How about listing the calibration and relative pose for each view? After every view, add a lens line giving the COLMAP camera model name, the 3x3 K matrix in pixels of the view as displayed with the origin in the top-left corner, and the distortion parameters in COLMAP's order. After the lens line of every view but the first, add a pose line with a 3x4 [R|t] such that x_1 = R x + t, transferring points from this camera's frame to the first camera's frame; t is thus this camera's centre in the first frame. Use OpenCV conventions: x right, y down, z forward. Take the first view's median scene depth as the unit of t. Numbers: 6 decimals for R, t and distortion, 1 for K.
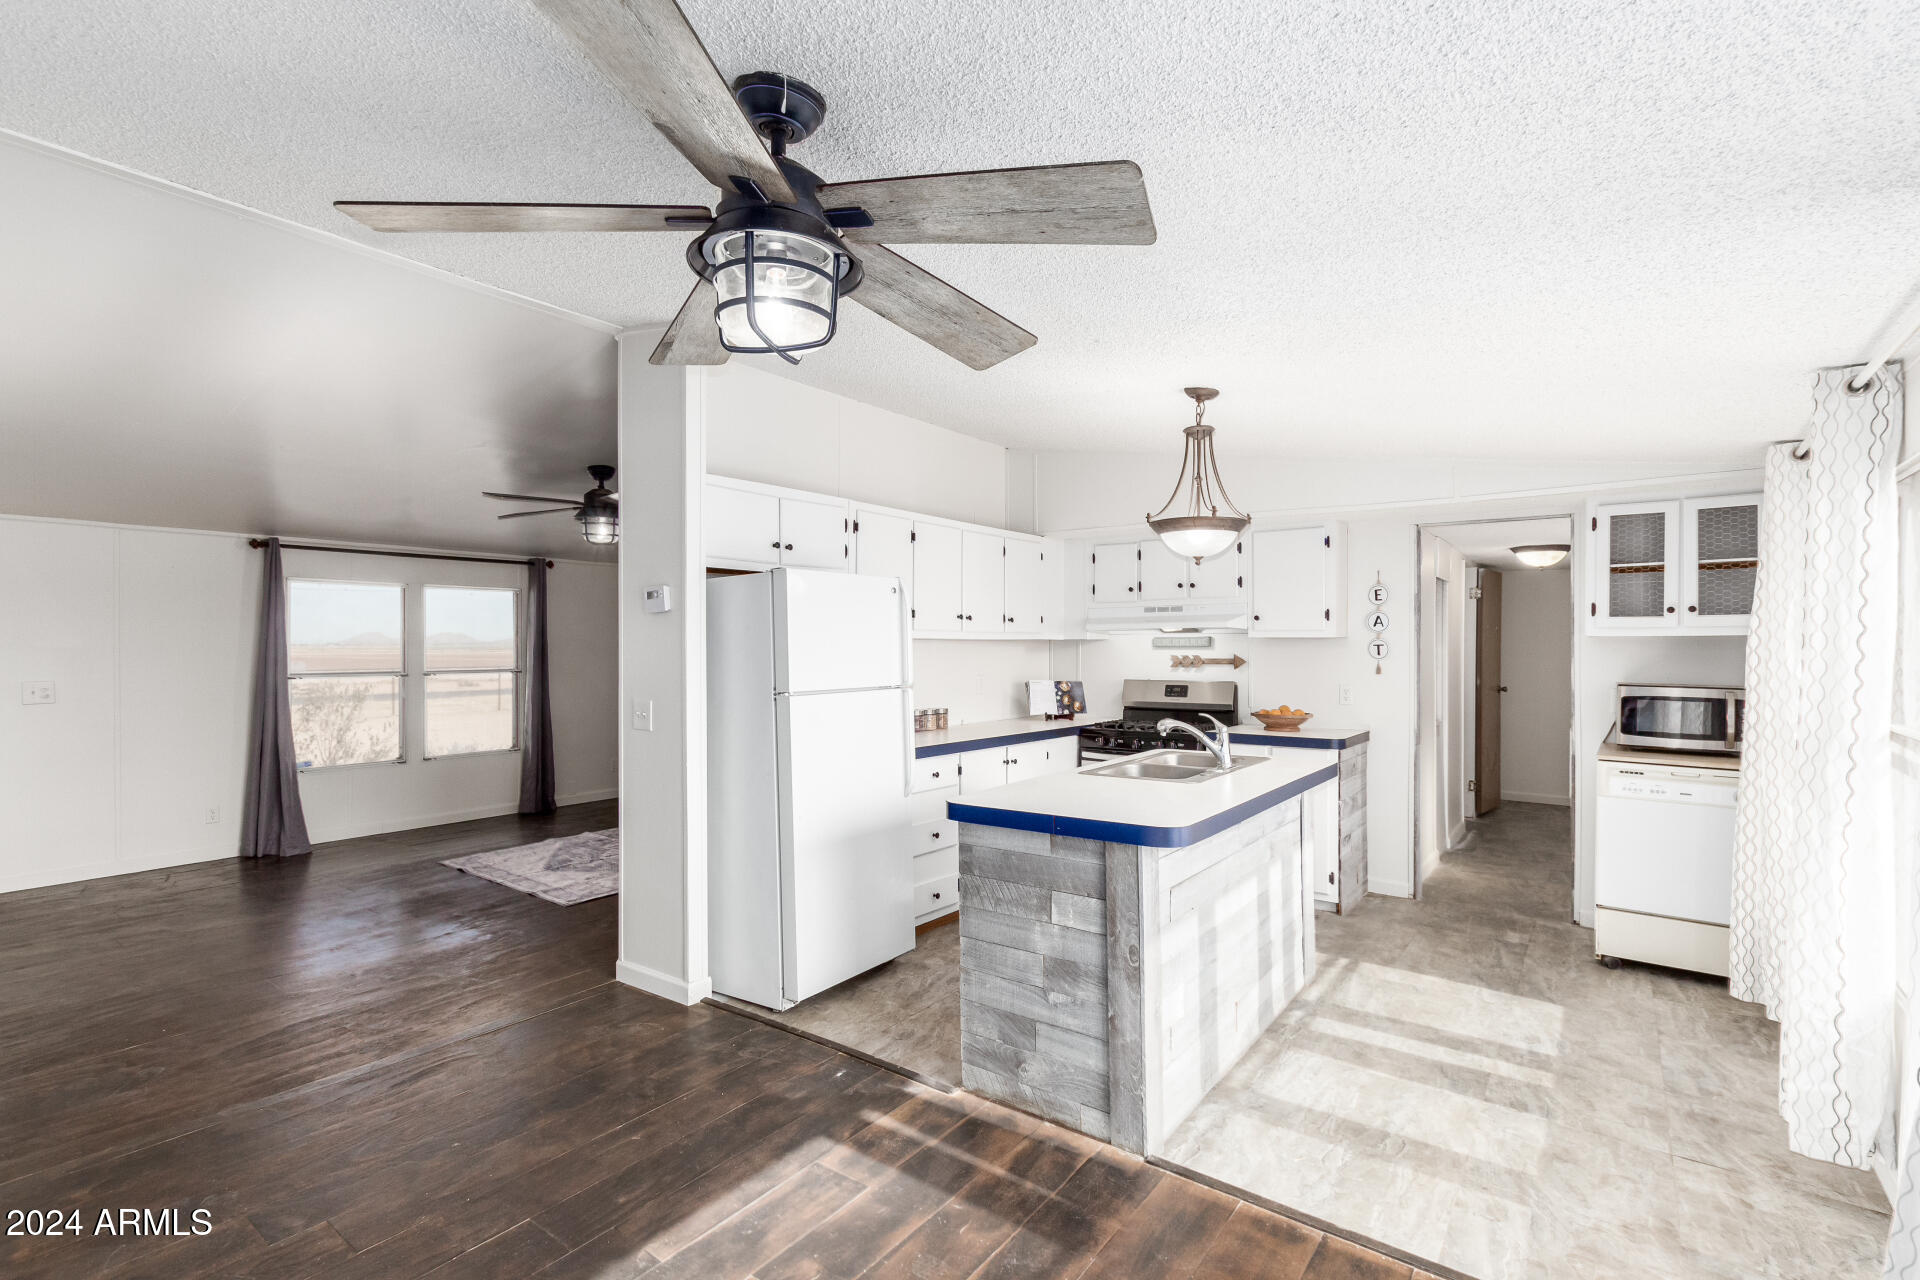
lens RADIAL K [[896.4, 0, 979.5], [0, 896.4, 644.4], [0, 0, 1]] dist [0.009988, -0.003719]
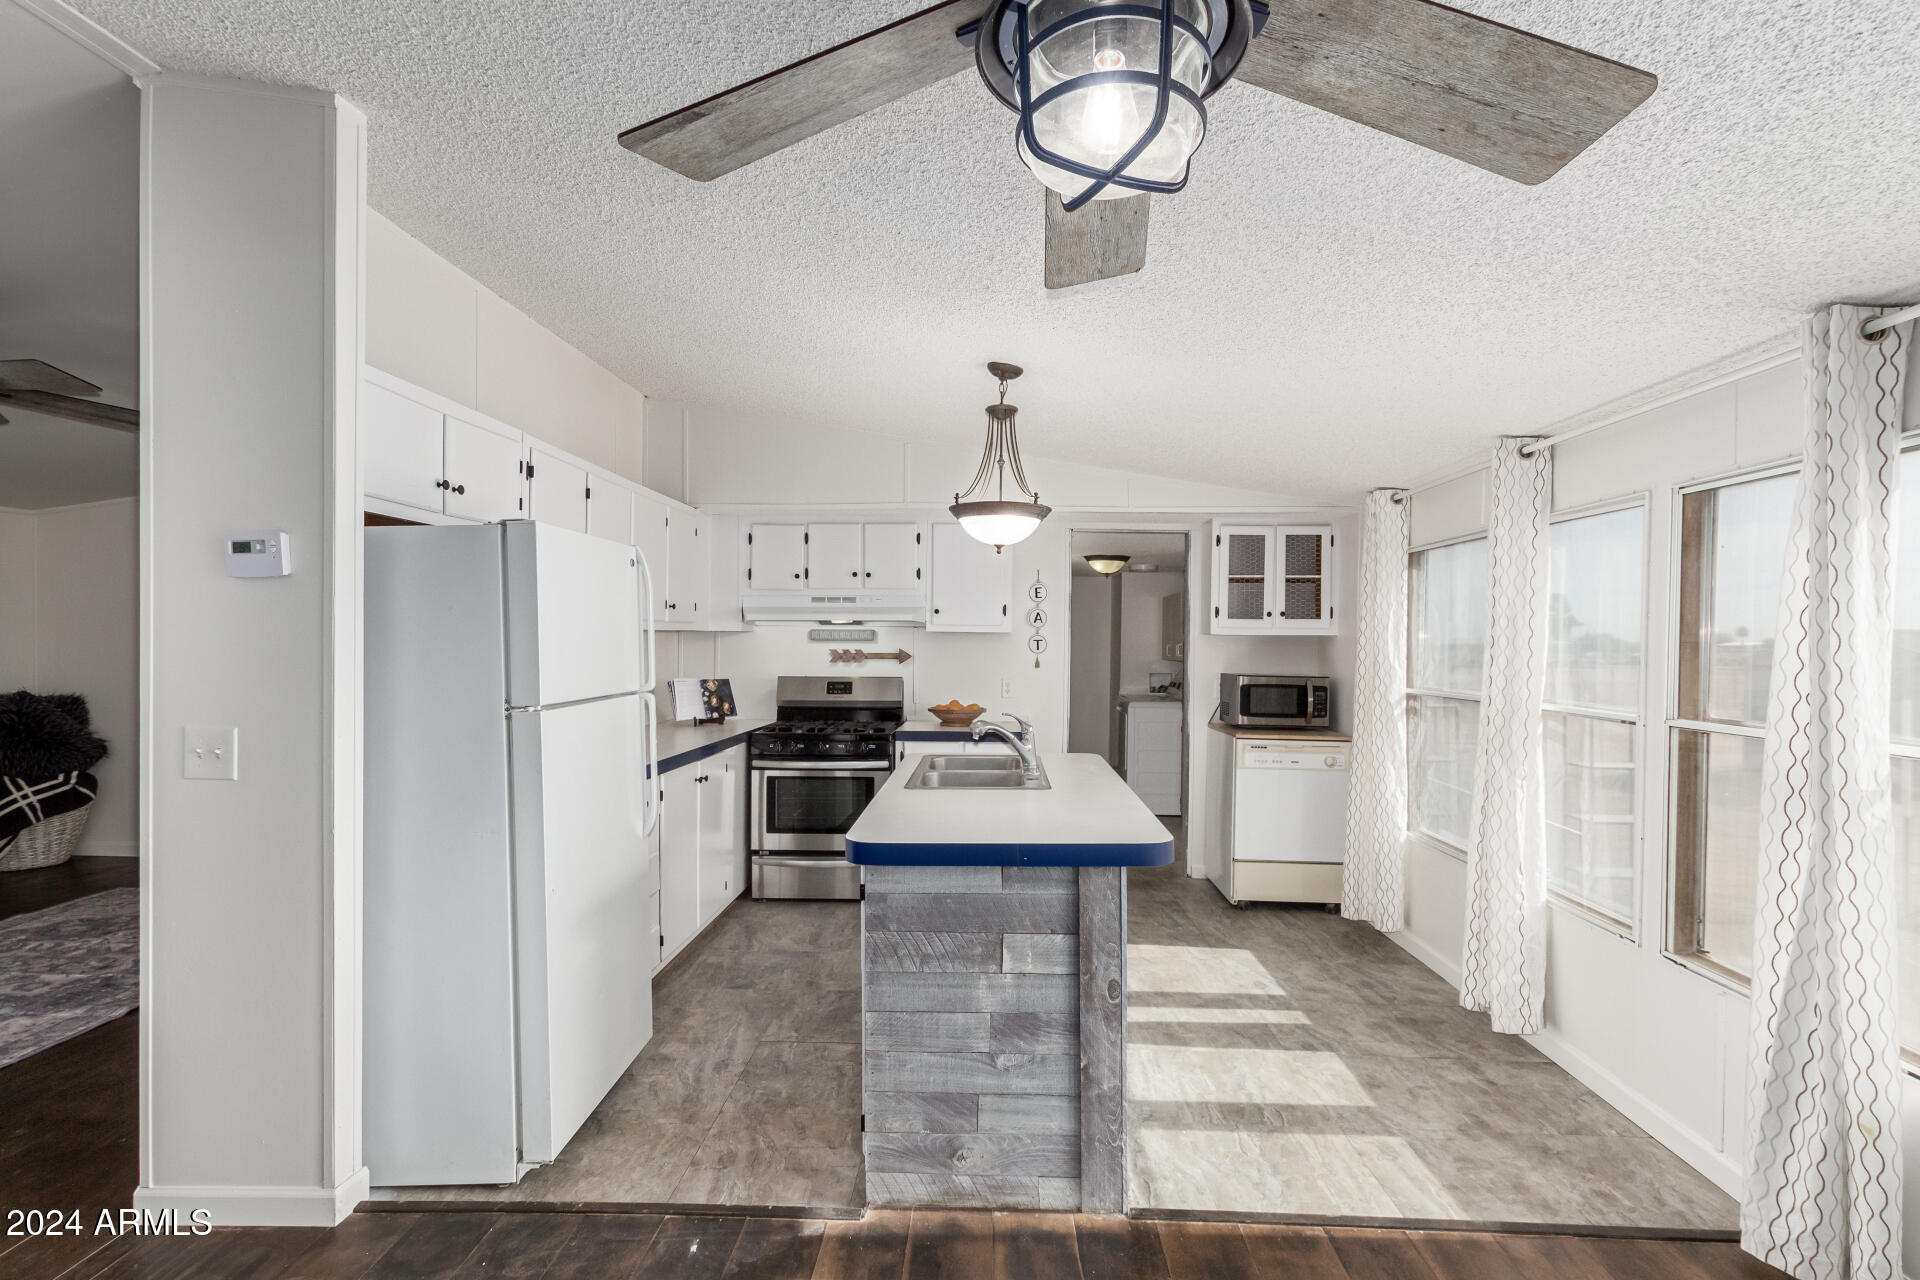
lens RADIAL K [[896.4, 0, 983.0], [0, 896.4, 647.2], [0, 0, 1]] dist [0.009988, -0.003719]
pose [[0.818173, 0.003301, 0.574962, -0.316708], [-0.010003, 0.999914, 0.008494, 0.000530], [-0.574884, -0.012701, 0.818136, 0.251870]]
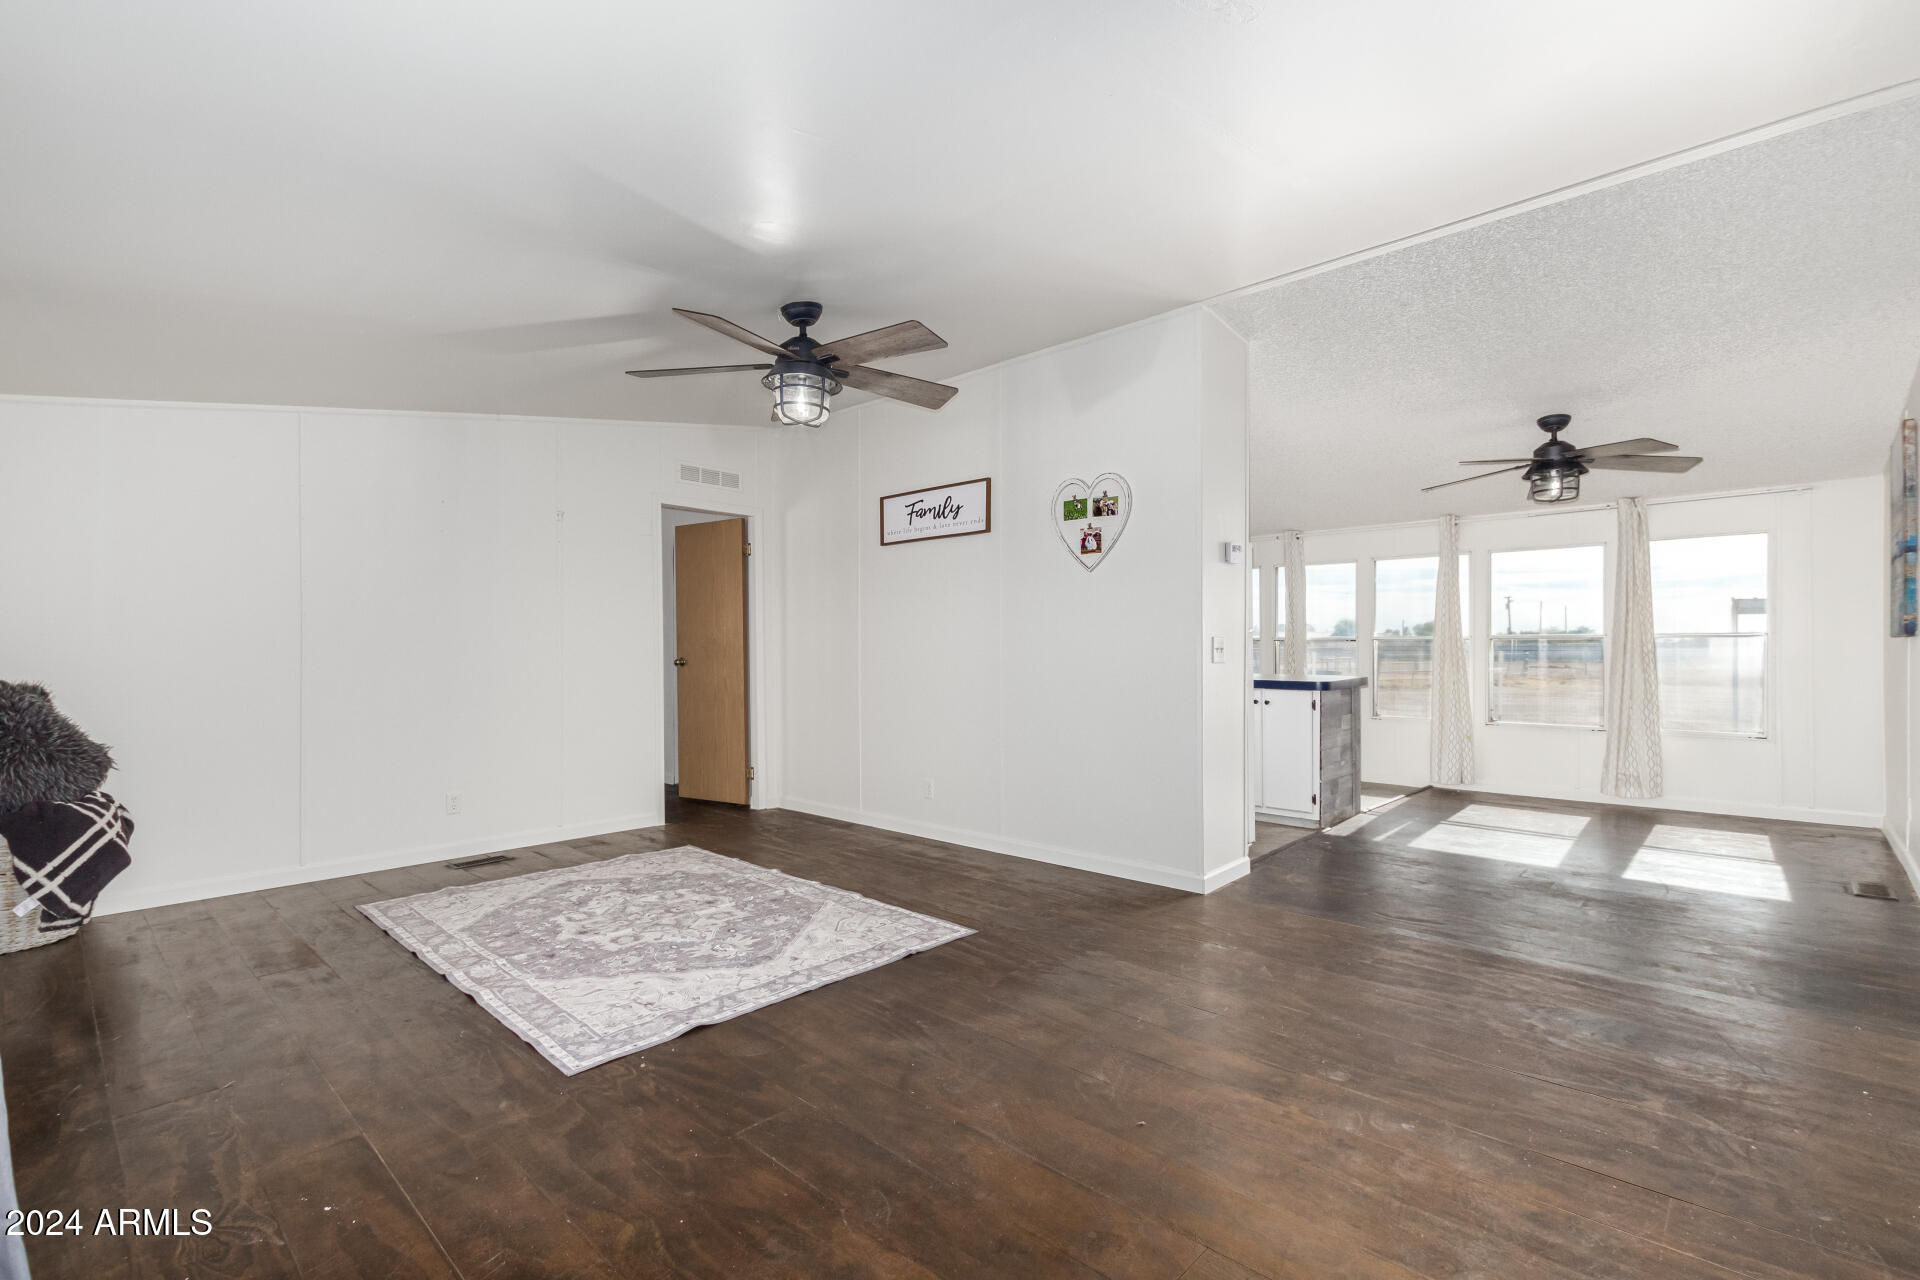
lens RADIAL K [[863.3, 0, 995.6], [0, 863.3, 654.7], [0, 0, 1]] dist [0.003379, 0.002829]
pose [[0.095875, -0.011054, 0.995332, -1.599788], [0.006373, 0.999925, 0.010492, 0.075135], [-0.995373, 0.005337, 0.095938, 1.248492]]
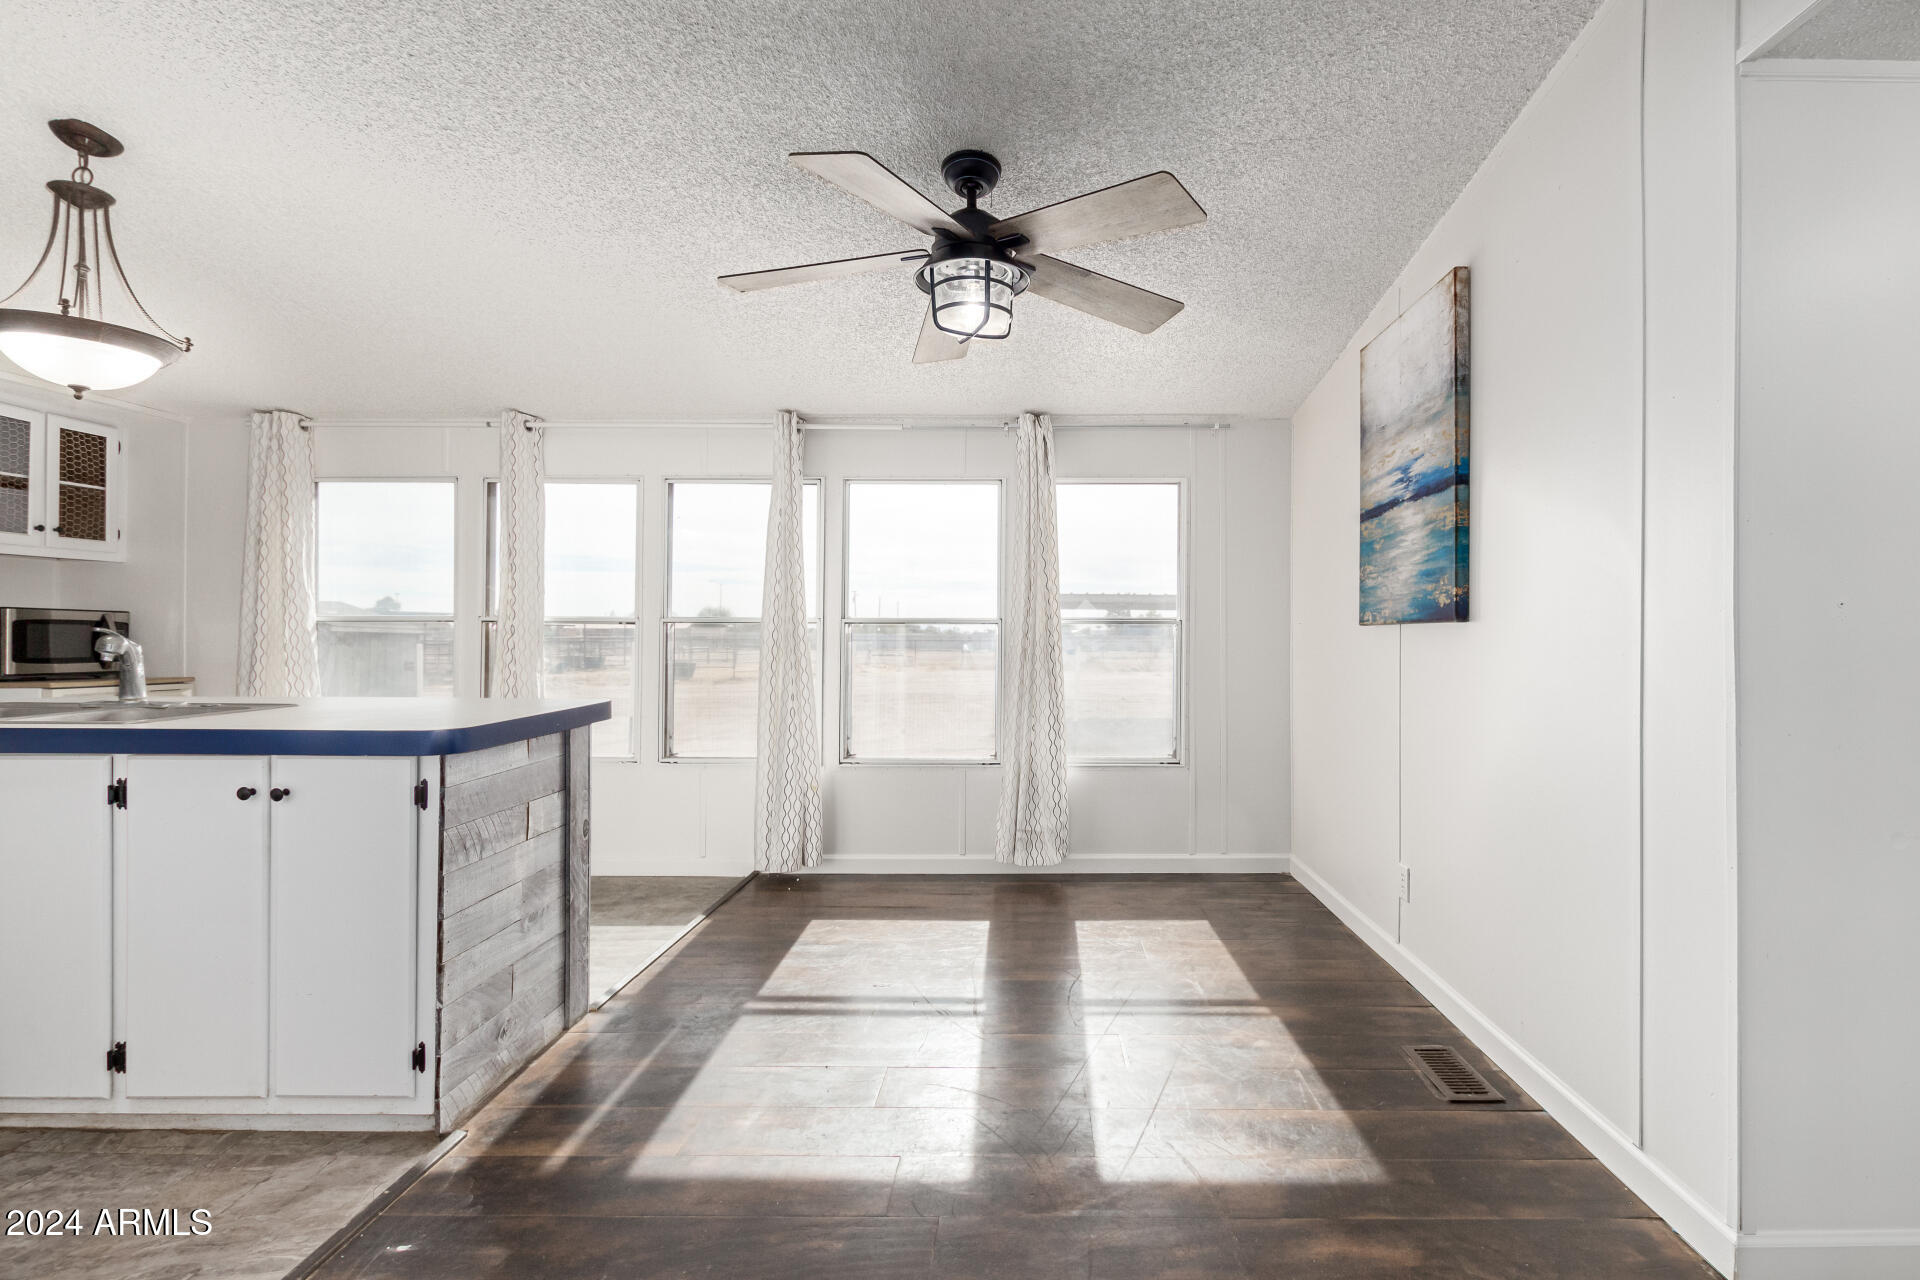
lens RADIAL K [[896.4, 0, 1029.0], [0, 896.4, 628.7], [0, 0, 1]] dist [0.009988, -0.003719]
pose [[-0.591216, 0.002060, 0.806510, -0.707345], [-0.003406, 0.999981, -0.005051, 0.080015], [-0.806506, -0.005733, -0.591198, 0.858273]]
